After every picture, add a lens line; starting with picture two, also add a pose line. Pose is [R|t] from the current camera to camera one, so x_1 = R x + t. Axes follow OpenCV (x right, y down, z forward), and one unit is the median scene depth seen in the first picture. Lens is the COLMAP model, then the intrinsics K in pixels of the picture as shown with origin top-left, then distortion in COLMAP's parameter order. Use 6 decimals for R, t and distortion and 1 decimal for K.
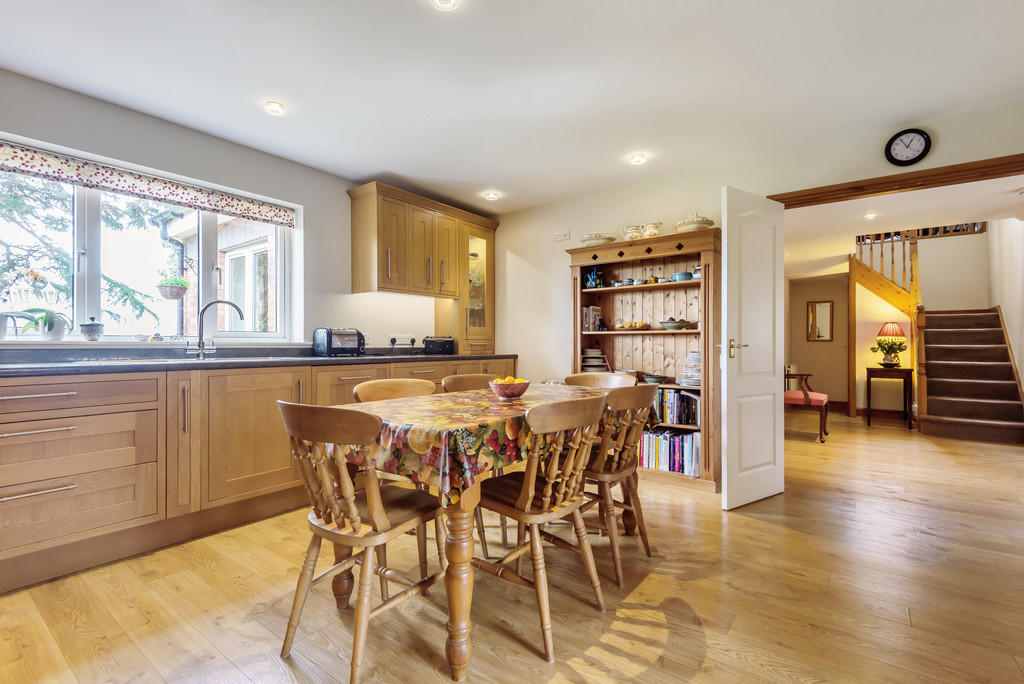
lens RADIAL K [[465.5, 0, 514.4], [0, 465.5, 342.2], [0, 0, 1]] dist [0.004459, -0.000439]
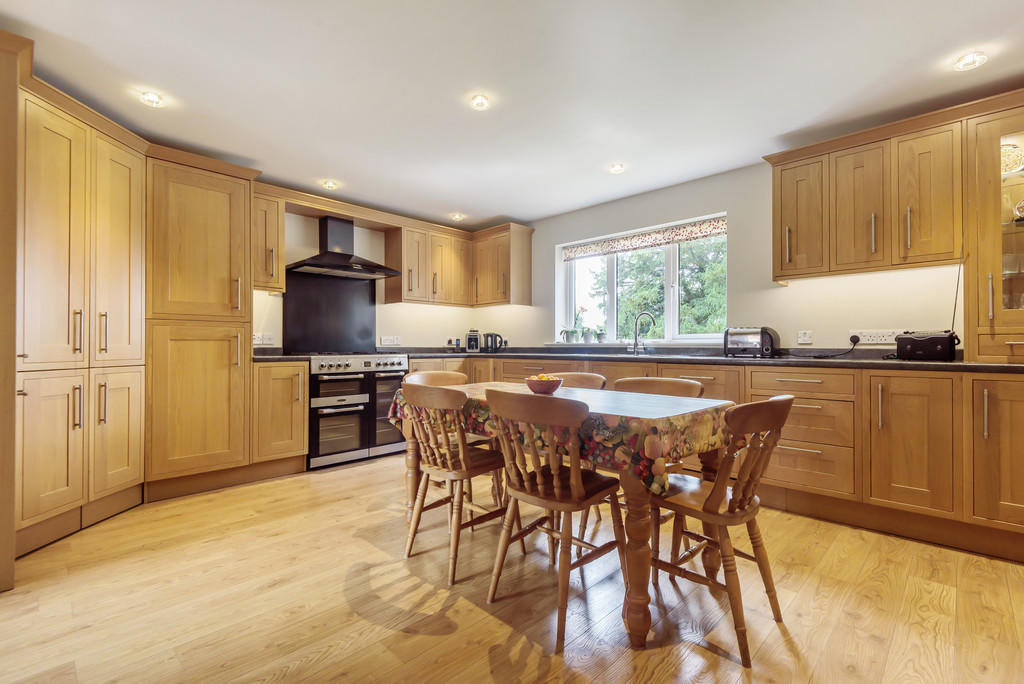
lens RADIAL K [[465.5, 0, 509.4], [0, 465.5, 345.8], [0, 0, 1]] dist [0.004459, -0.000439]
pose [[-0.128012, 0.000124, -0.991773, 1.075453], [0.005468, 0.999985, -0.000581, 0.009556], [0.991758, -0.005497, -0.128011, 1.085332]]
